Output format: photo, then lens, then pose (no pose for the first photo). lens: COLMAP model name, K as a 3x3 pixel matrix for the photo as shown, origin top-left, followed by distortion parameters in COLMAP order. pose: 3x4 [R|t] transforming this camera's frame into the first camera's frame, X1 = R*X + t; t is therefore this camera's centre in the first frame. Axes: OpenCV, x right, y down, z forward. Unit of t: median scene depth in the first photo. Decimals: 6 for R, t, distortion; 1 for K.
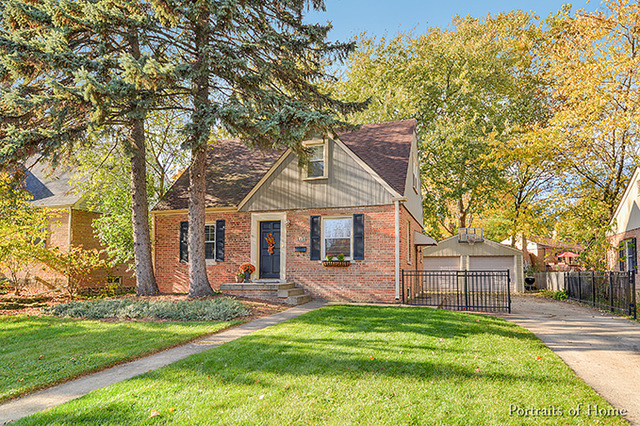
lens RADIAL K [[451.7, 0, 320.1], [0, 451.7, 213.0], [0, 0, 1]] dist [0.056112, -0.001575]
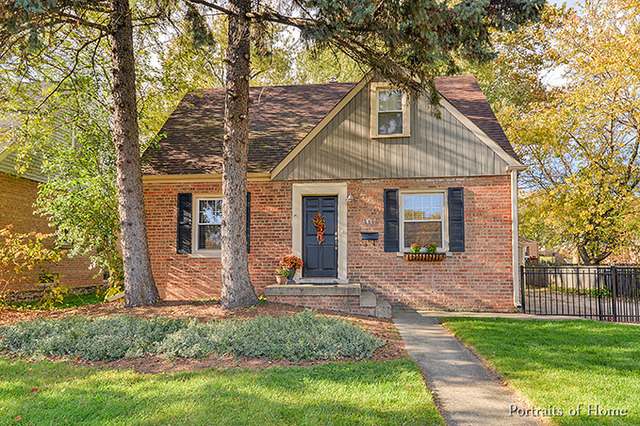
lens RADIAL K [[451.7, 0, 320.5], [0, 451.7, 216.1], [0, 0, 1]] dist [0.056112, -0.001575]
pose [[0.979155, 0.020245, 0.202104, -0.260373], [-0.025992, 0.999329, 0.025821, 0.032969], [-0.201446, -0.030536, 0.979024, 0.326598]]
